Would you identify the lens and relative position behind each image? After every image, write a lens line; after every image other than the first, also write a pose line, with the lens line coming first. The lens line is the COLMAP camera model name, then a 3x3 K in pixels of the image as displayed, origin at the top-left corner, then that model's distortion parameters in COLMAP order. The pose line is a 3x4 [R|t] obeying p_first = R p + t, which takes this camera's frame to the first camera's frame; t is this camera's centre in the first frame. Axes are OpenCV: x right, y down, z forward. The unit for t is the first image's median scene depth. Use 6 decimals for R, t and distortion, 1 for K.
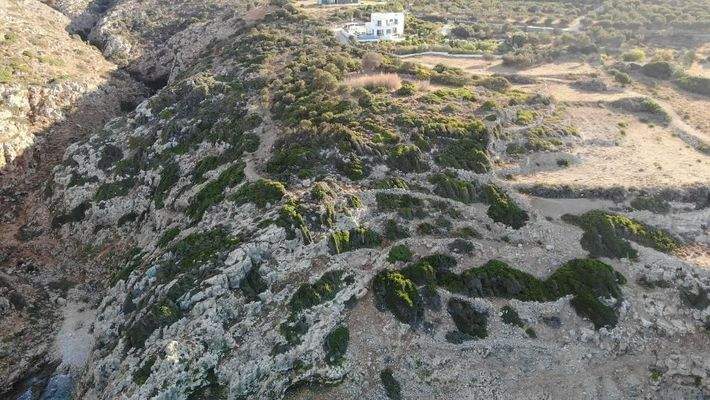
lens RADIAL K [[564.7, 0, 361.6], [0, 564.7, 192.8], [0, 0, 1]] dist [0.099289, -0.255277]
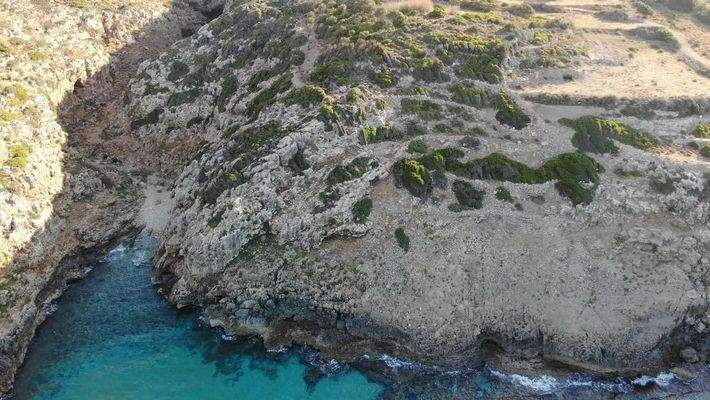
lens RADIAL K [[564.7, 0, 358.2], [0, 564.7, 199.2], [0, 0, 1]] dist [0.099289, -0.255277]
pose [[0.996029, 0.038495, -0.080279, 0.032533], [-0.029856, 0.993900, 0.106170, 0.074277], [0.083876, -0.103351, 0.991102, -0.175385]]
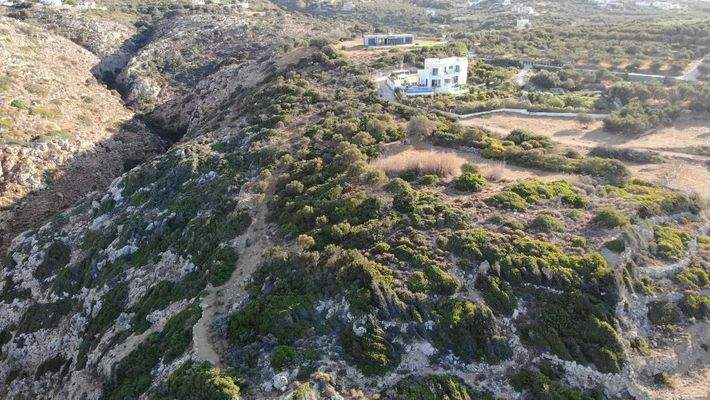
lens RADIAL K [[575.0, 0, 362.4], [0, 575.0, 181.1], [0, 0, 1]] dist [0.043760, -0.155619]
pose [[0.994235, 0.021733, -0.104997, 0.029406], [-0.029569, 0.996845, -0.073658, -0.145709], [0.103065, 0.076339, 0.991741, 0.369984]]
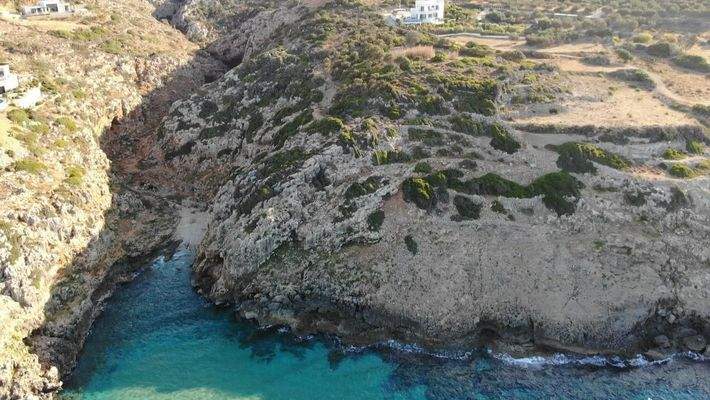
lens RADIAL K [[564.7, 0, 357.0], [0, 564.7, 197.2], [0, 0, 1]] dist [0.099289, -0.255277]
pose [[0.995469, 0.032818, -0.089245, 0.024196], [-0.031448, 0.999366, 0.016709, 0.125996], [0.089737, -0.013827, 0.995869, -0.319855]]
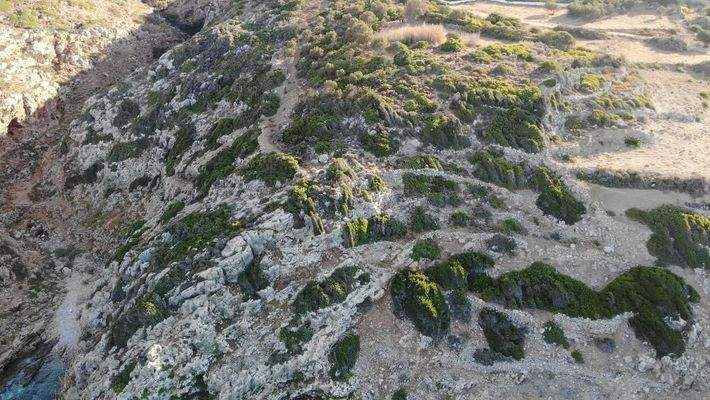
lens RADIAL K [[564.7, 0, 362.3], [0, 564.7, 199.6], [0, 0, 1]] dist [0.099289, -0.255277]
pose [[0.995456, 0.041638, -0.085639, 0.032012], [-0.032419, 0.993800, 0.106347, -0.041008], [0.089537, -0.103088, 0.990634, 0.119341]]
